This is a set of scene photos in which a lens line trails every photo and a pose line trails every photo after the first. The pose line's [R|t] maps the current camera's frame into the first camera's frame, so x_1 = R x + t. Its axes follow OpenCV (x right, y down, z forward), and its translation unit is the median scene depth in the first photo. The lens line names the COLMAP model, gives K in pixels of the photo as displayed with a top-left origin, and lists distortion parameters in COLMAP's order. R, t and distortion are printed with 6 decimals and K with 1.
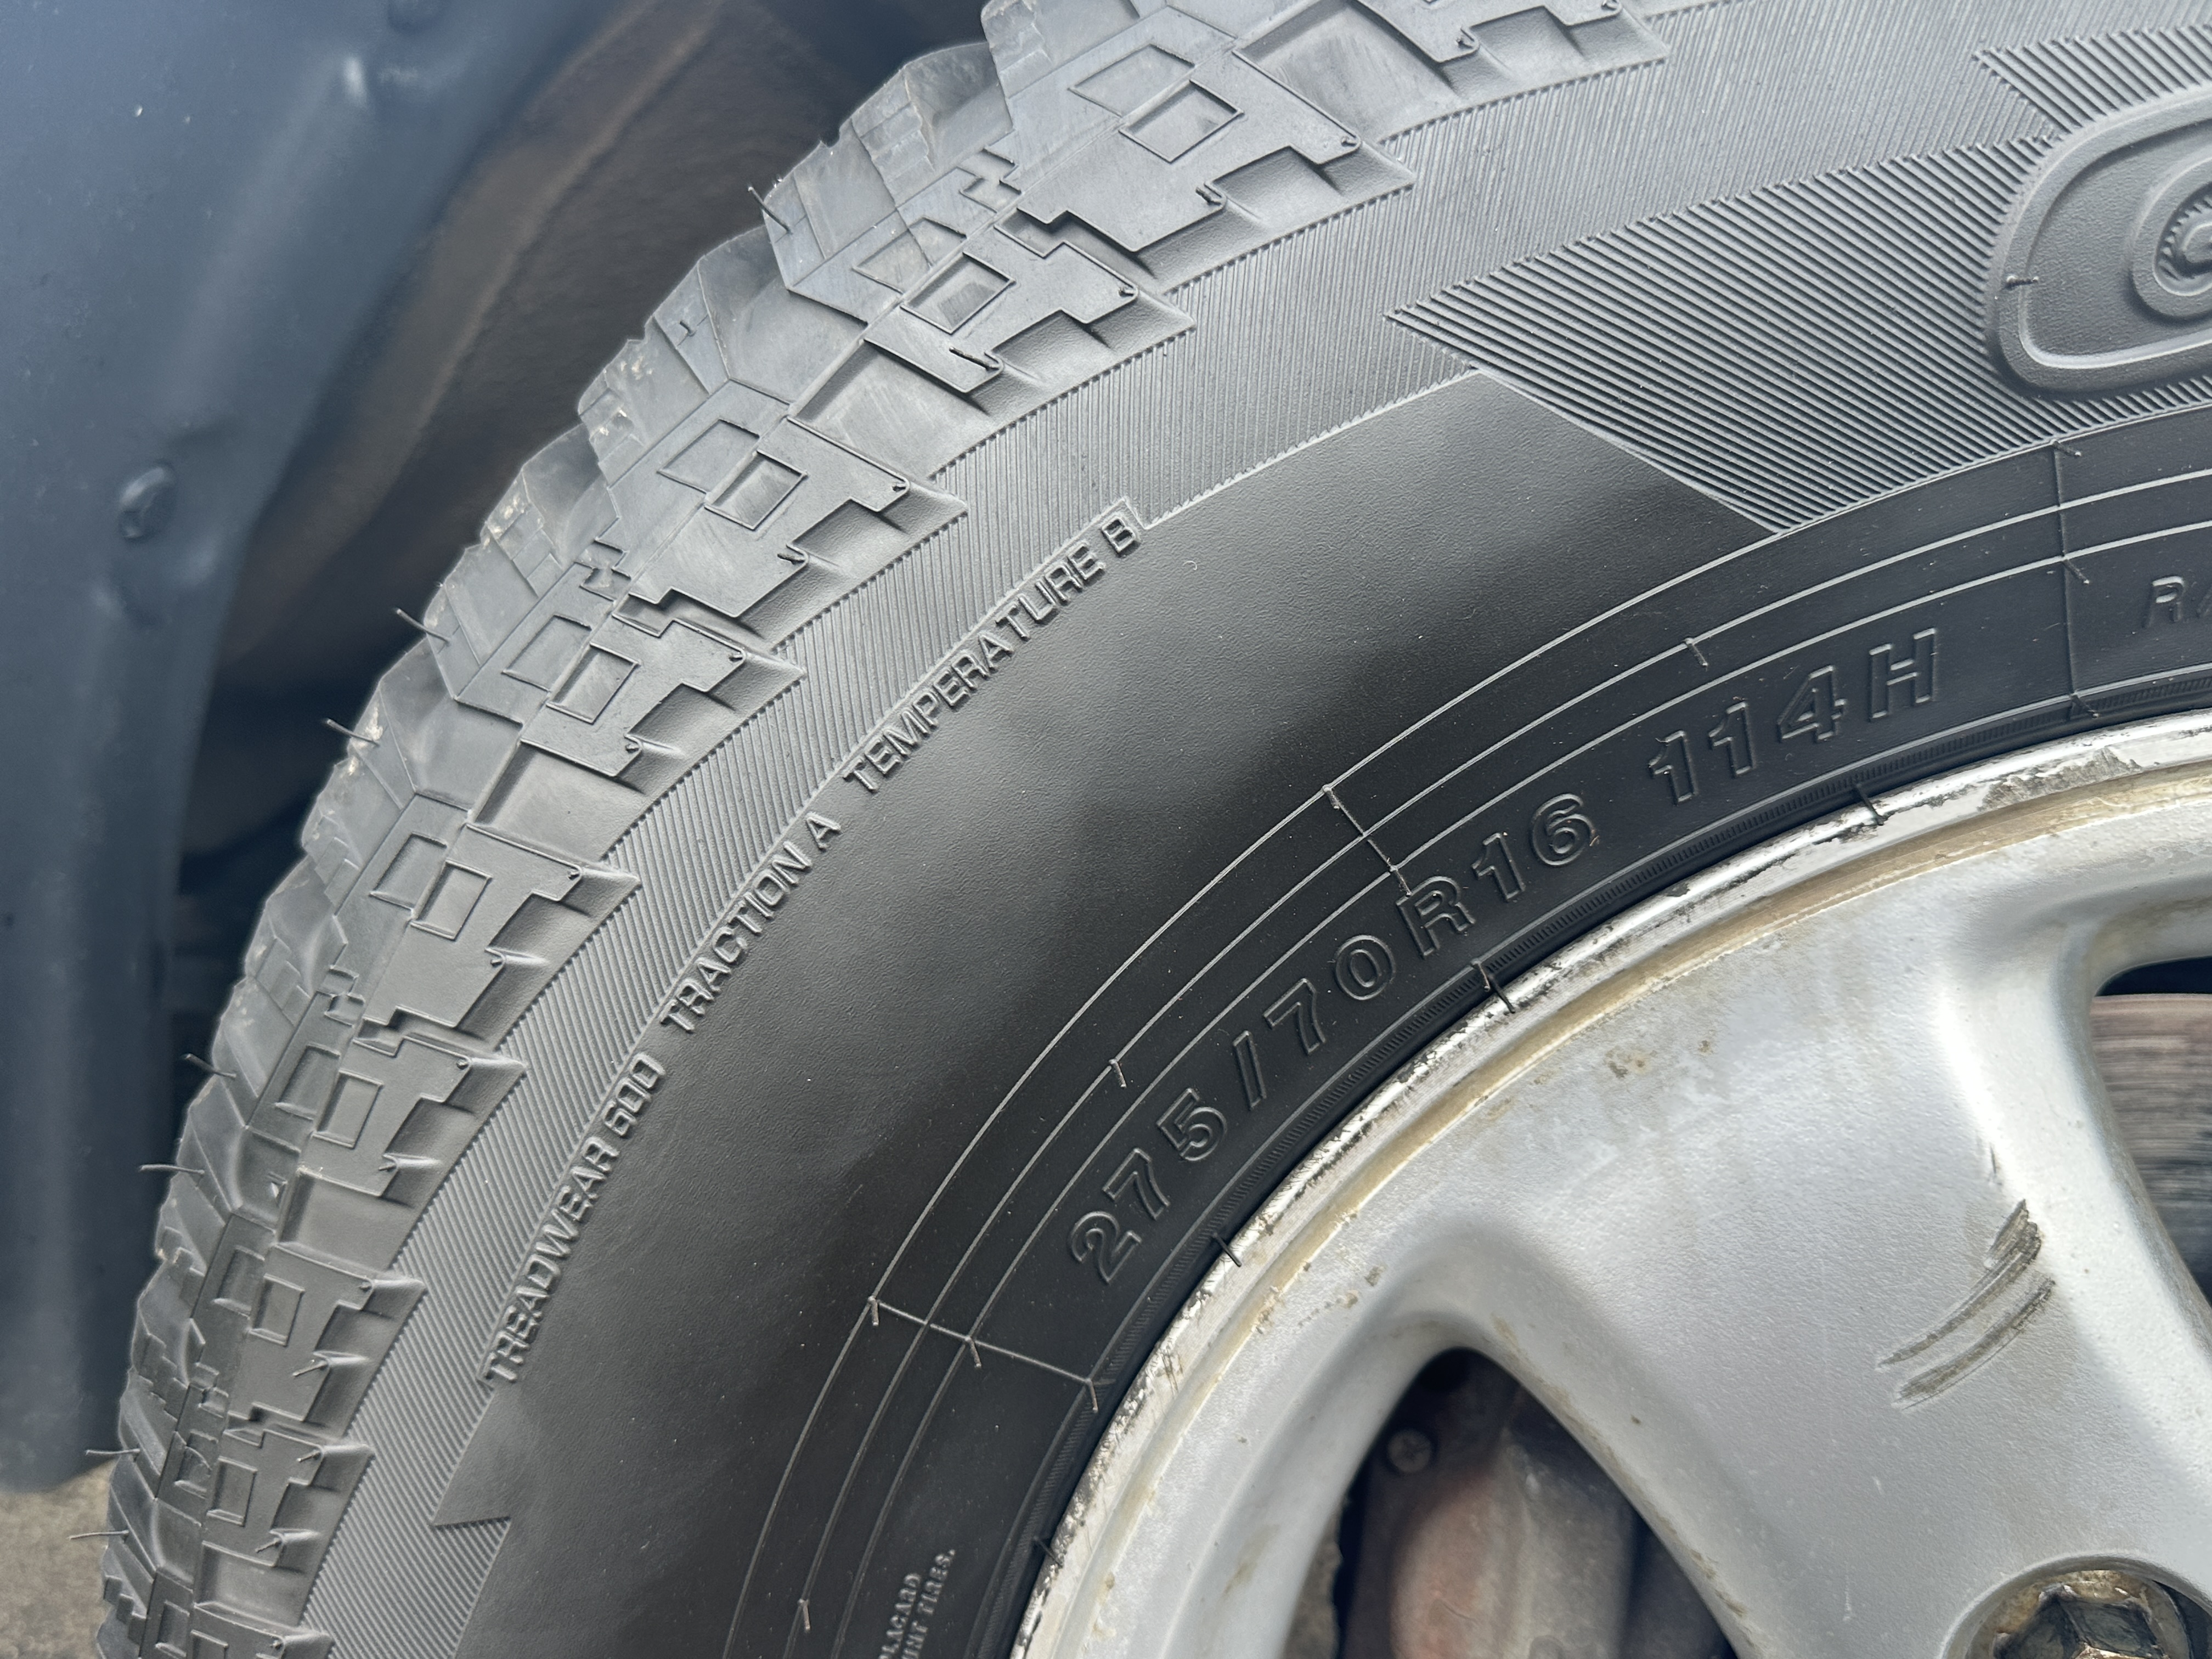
lens RADIAL K [[1866.1, 0, 1106.0], [0, 1866.1, 829.5], [0, 0, 1]] dist [0.049802, -0.001253]
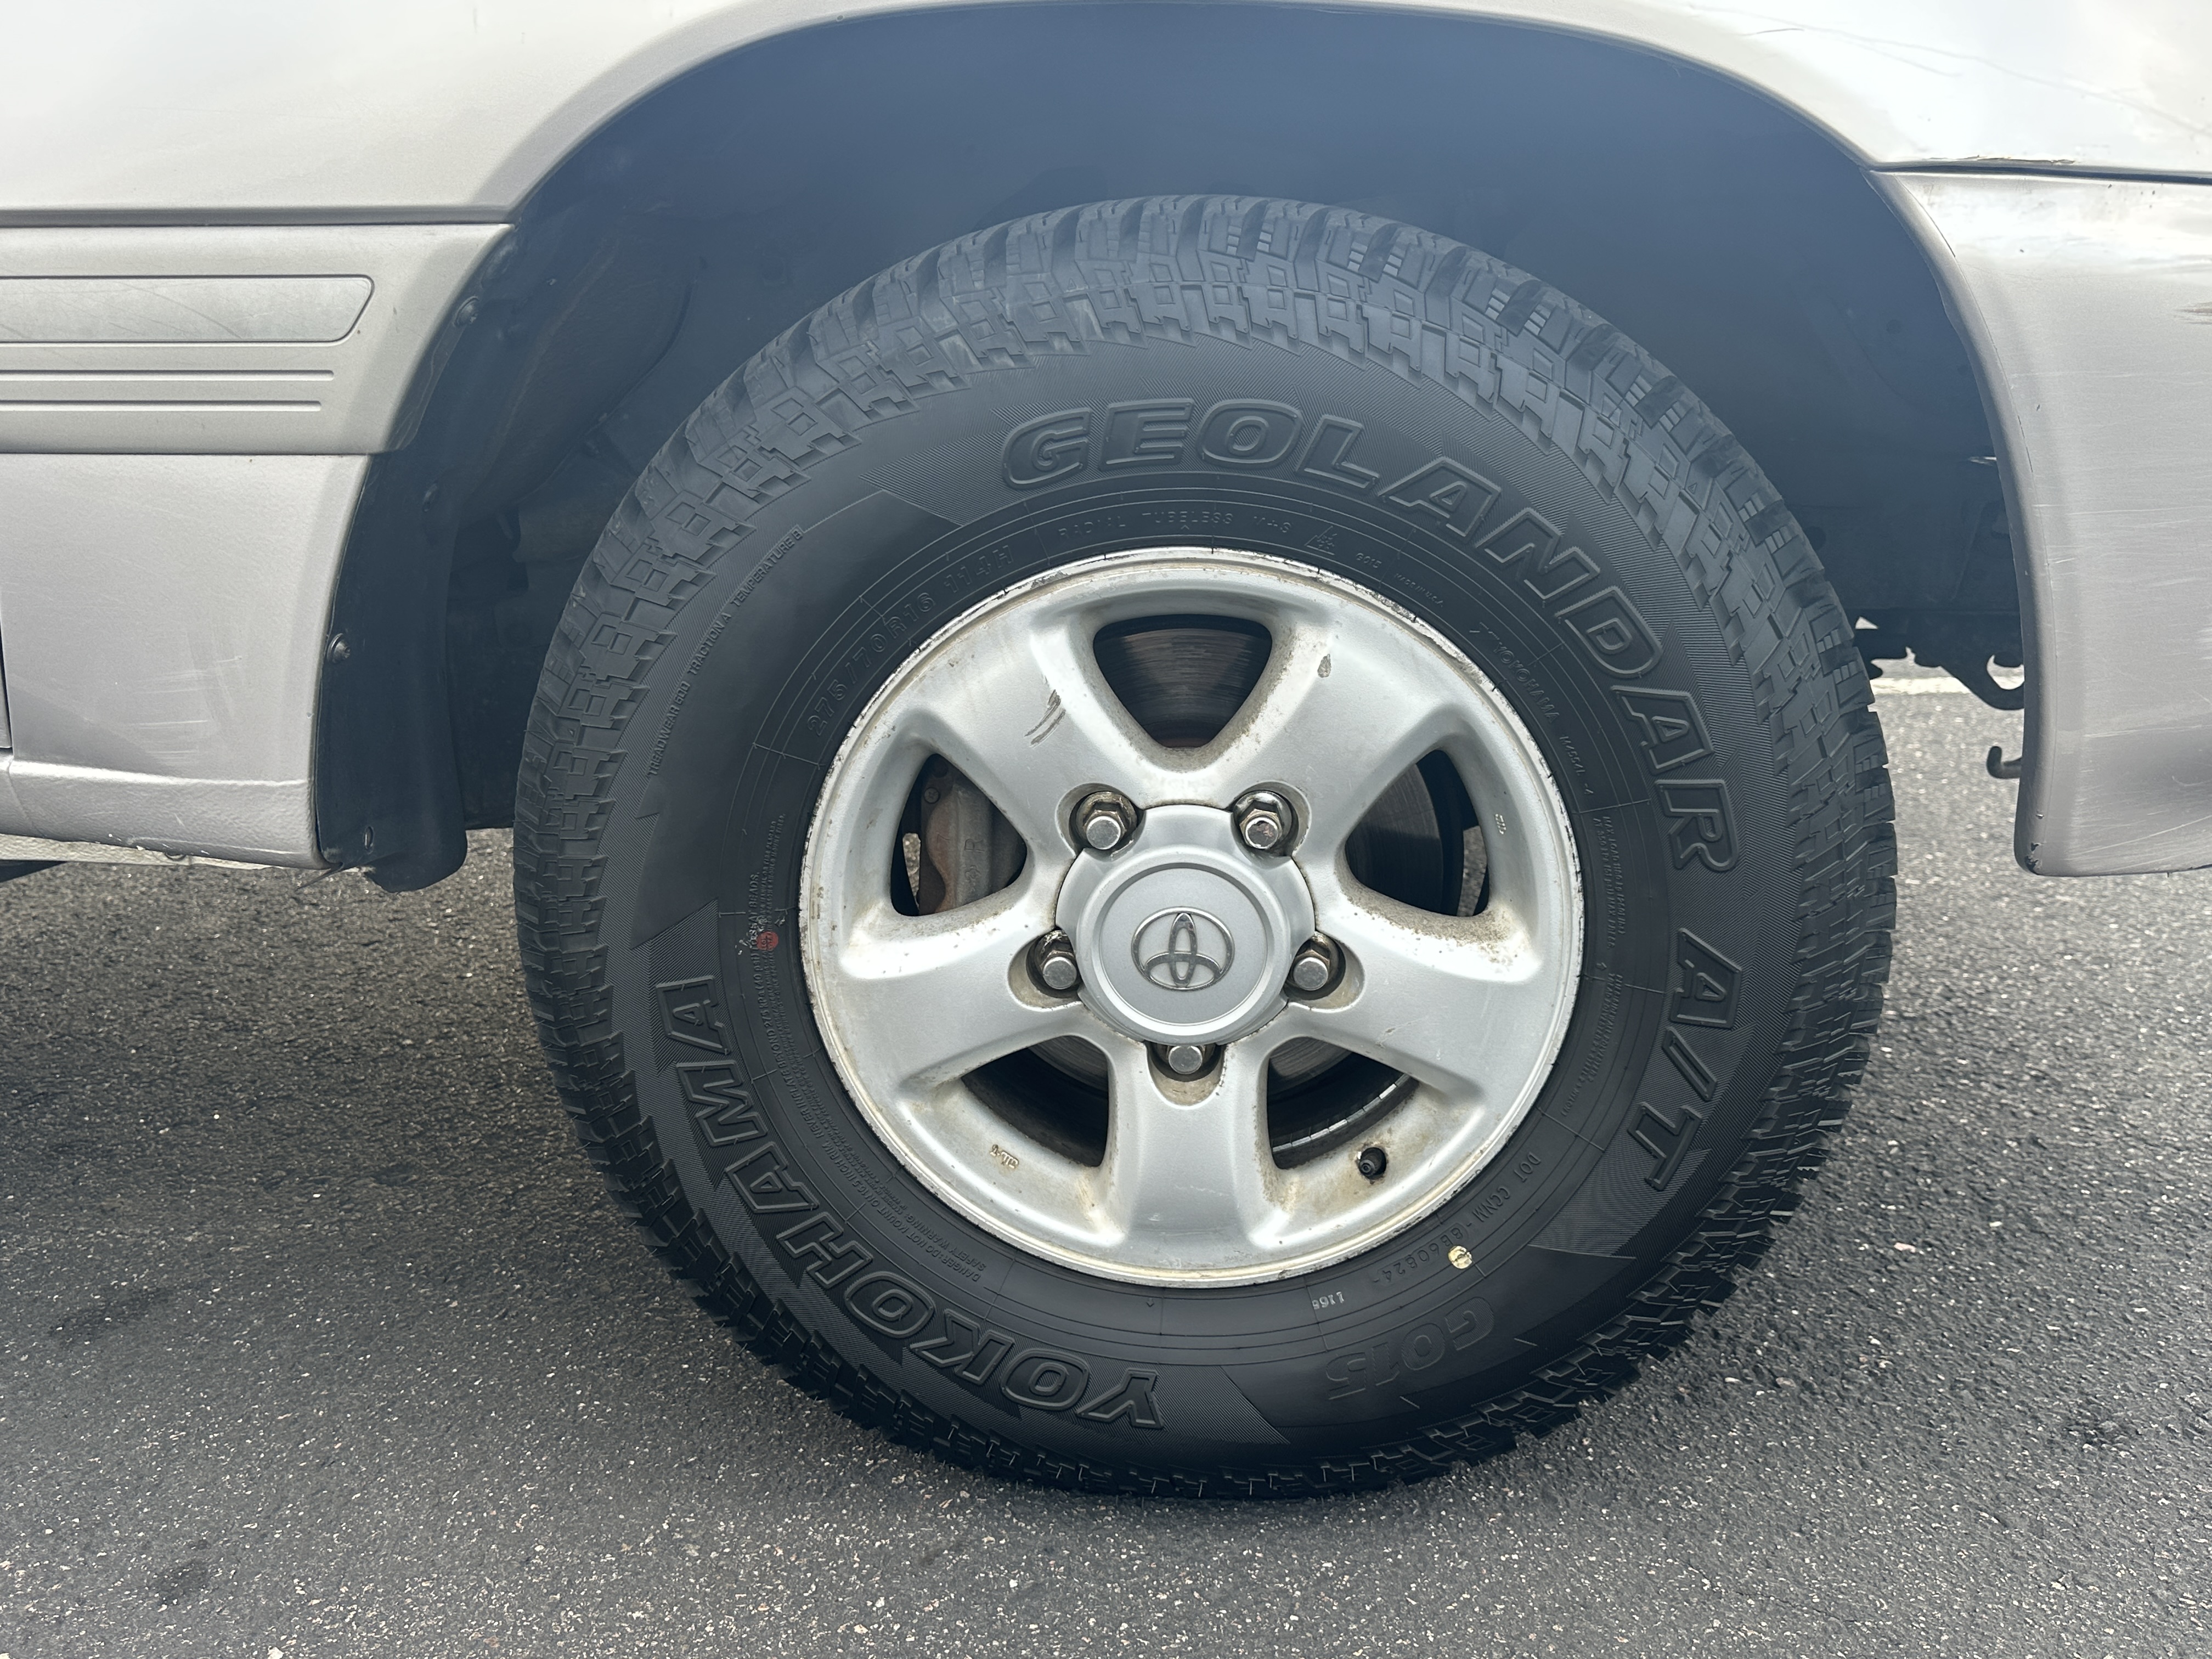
lens RADIAL K [[1899.2, 0, 1106.0], [0, 1899.2, 829.5], [0, 0, 1]] dist [0.157531, 0.001617]
pose [[0.992826, -0.089709, 0.079047, 0.253550], [0.075716, 0.983379, 0.165024, -0.151804], [-0.092537, -0.157855, 0.983117, -2.815255]]
